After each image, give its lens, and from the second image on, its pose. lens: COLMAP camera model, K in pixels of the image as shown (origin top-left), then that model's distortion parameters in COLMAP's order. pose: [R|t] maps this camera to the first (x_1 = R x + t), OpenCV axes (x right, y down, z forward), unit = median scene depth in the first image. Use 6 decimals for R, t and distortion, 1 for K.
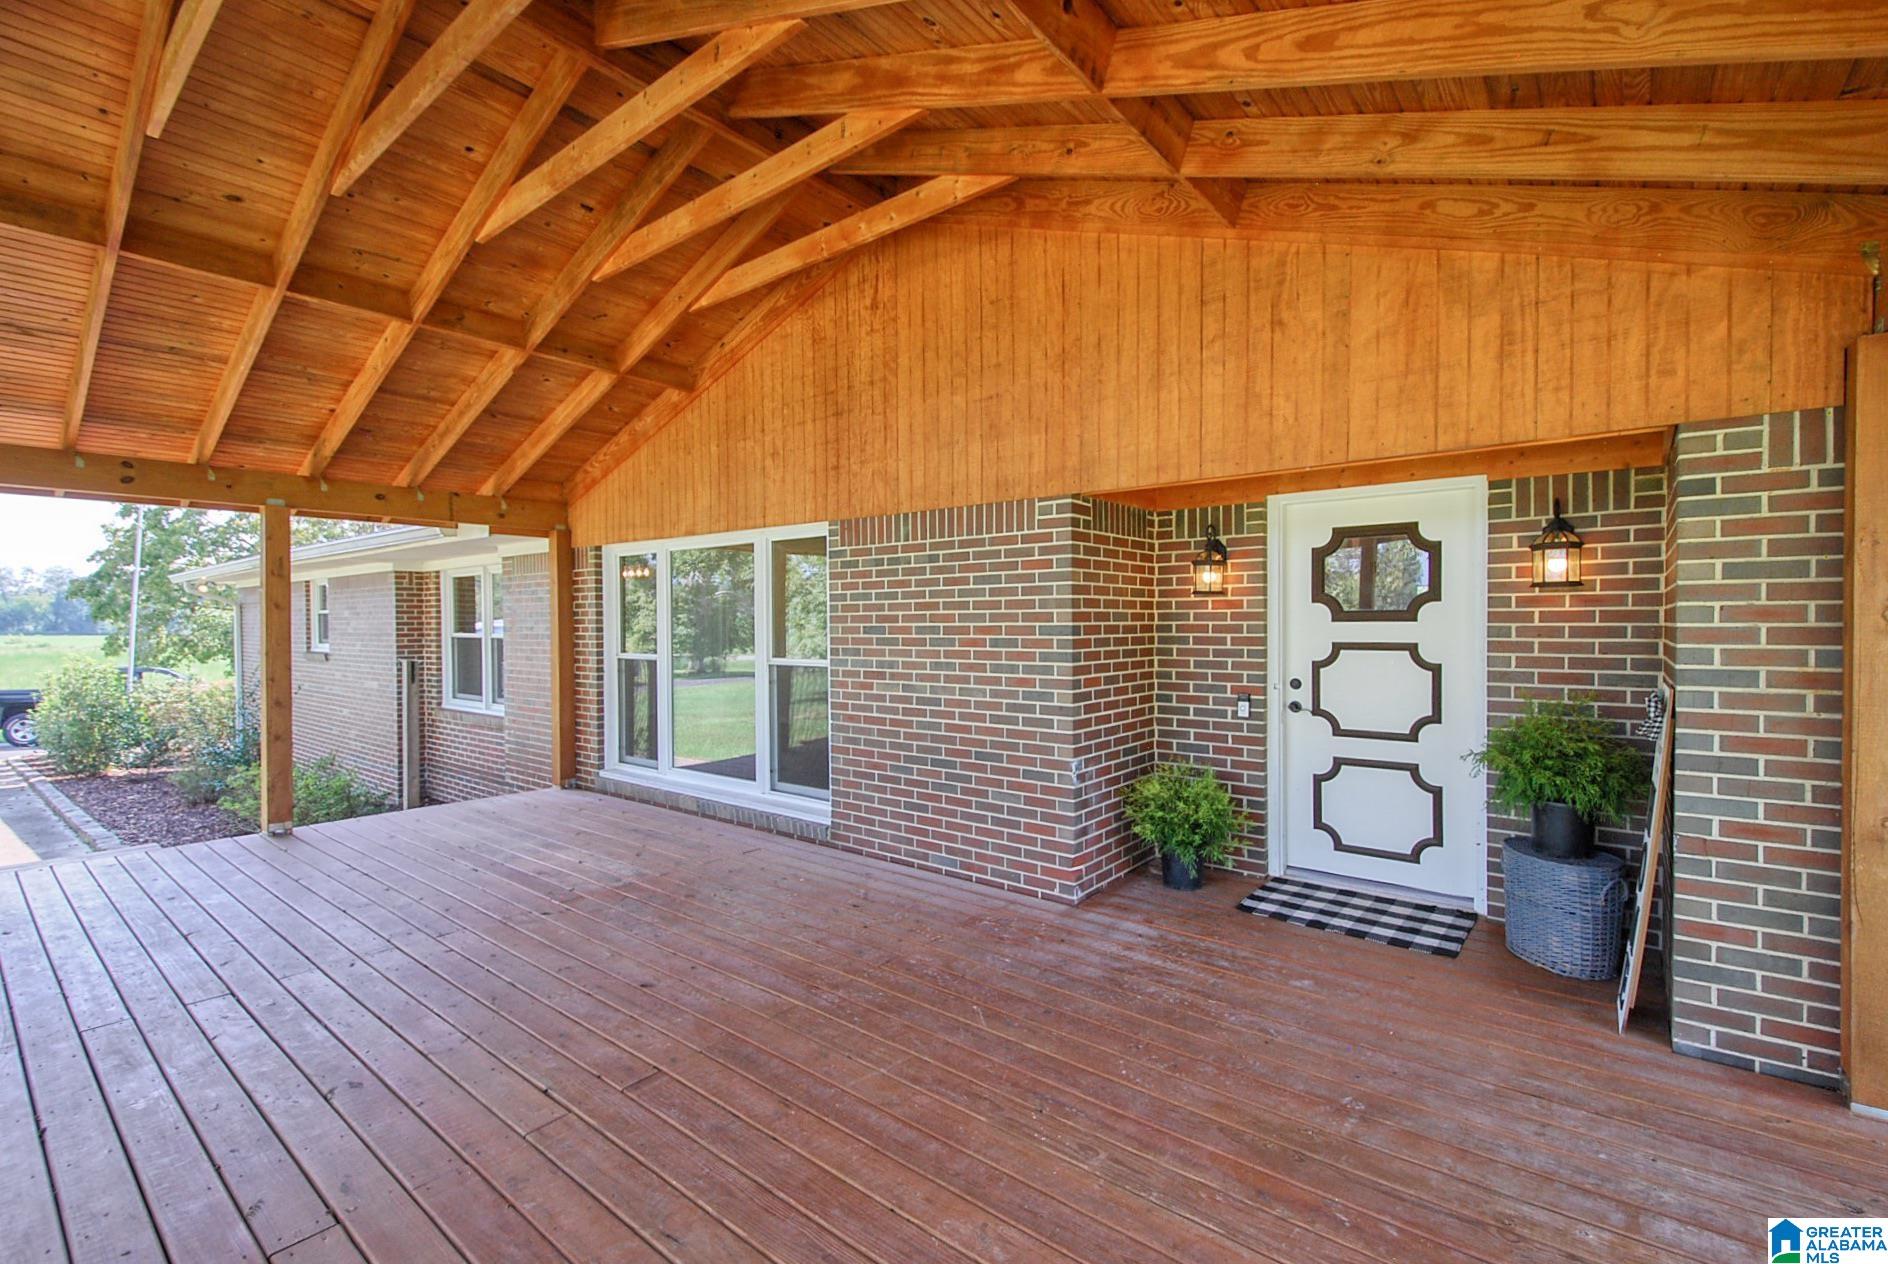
lens RADIAL K [[829.5, 0, 934.2], [0, 829.5, 631.7], [0, 0, 1]] dist [-0.008865, -0.002913]
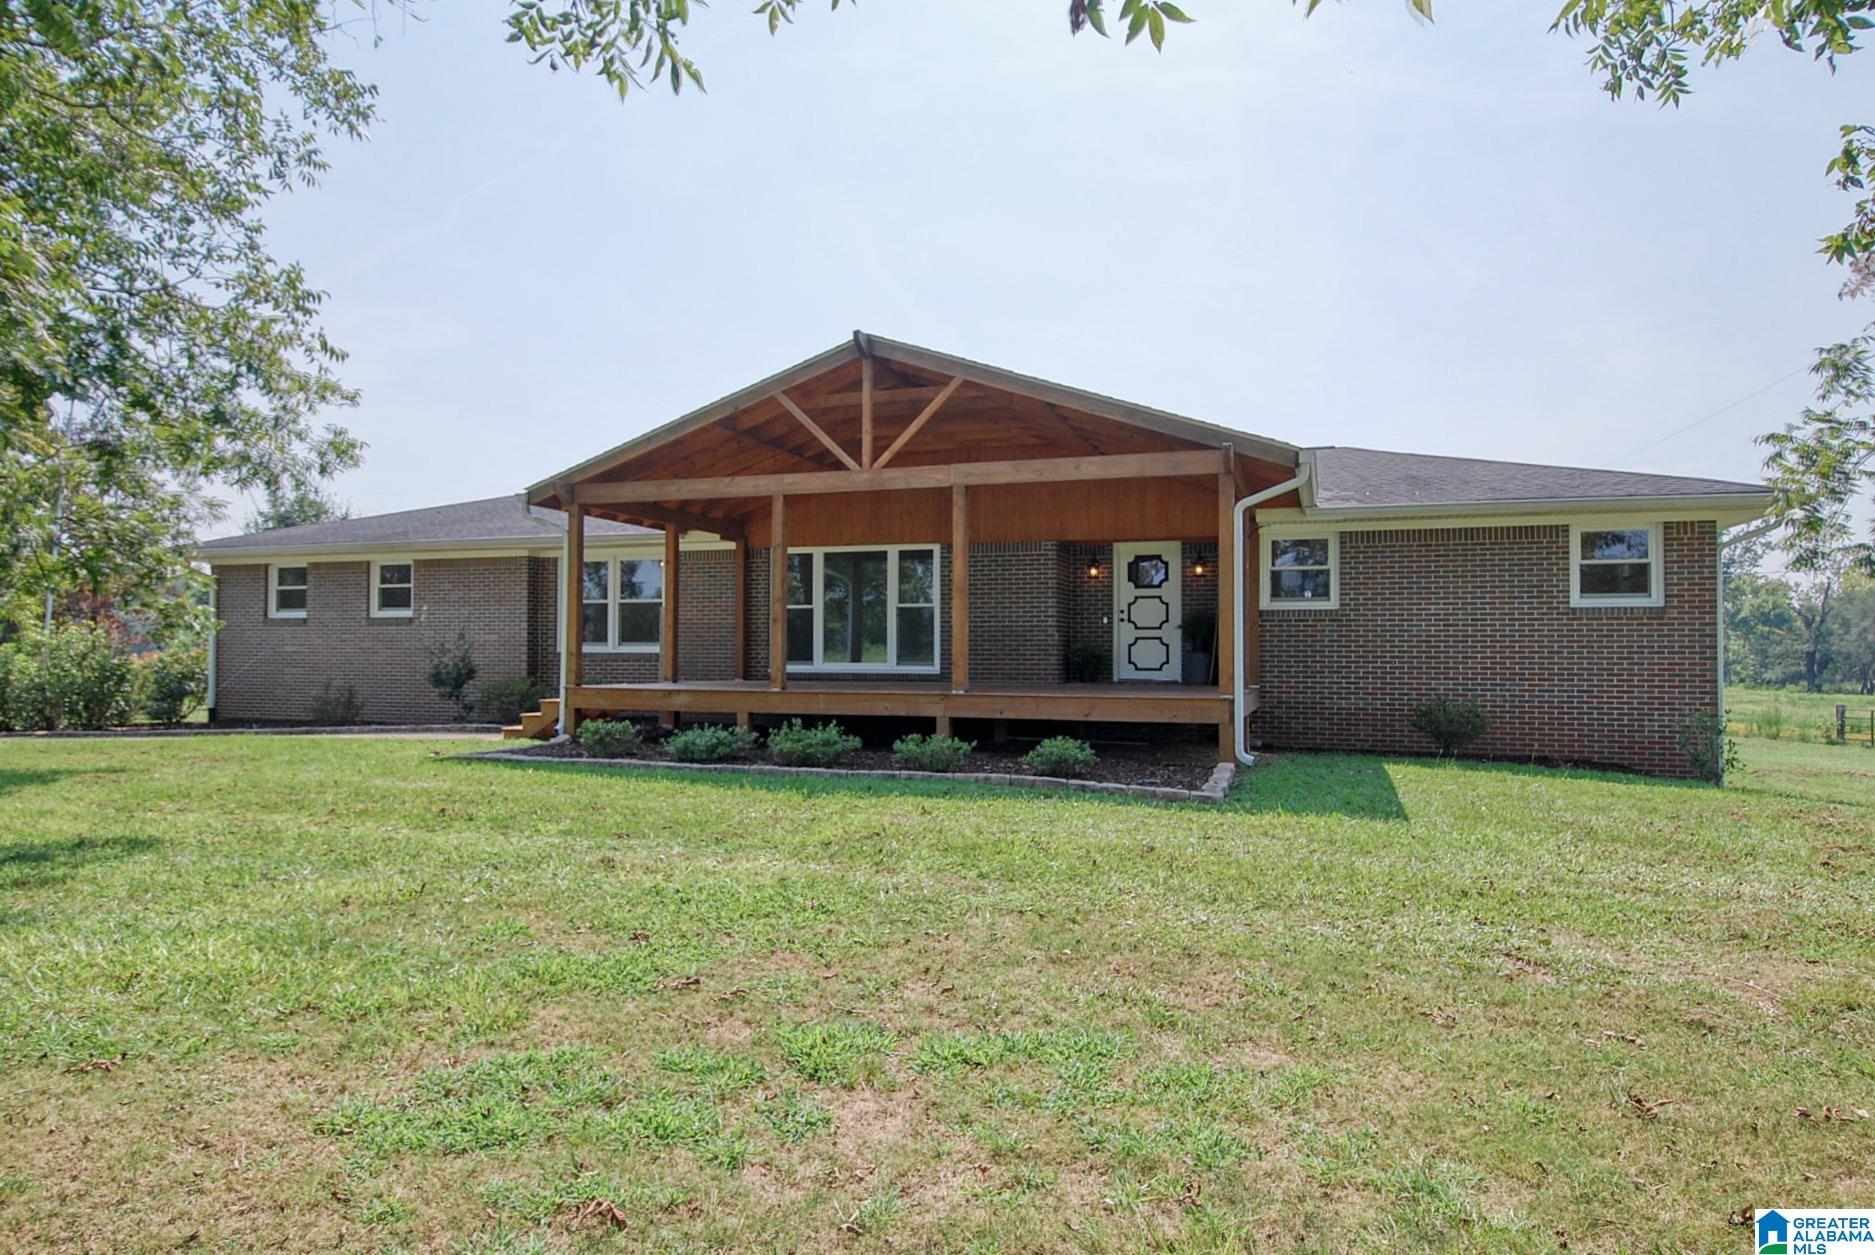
lens RADIAL K [[1142.1, 0, 941.6], [0, 1142.1, 630.3], [0, 0, 1]] dist [-0.001718, -0.000040]
pose [[0.932236, 0.015828, 0.361505, -1.535810], [-0.003189, 0.999363, -0.035531, 0.270204], [-0.361837, 0.031970, 0.931693, -2.382894]]
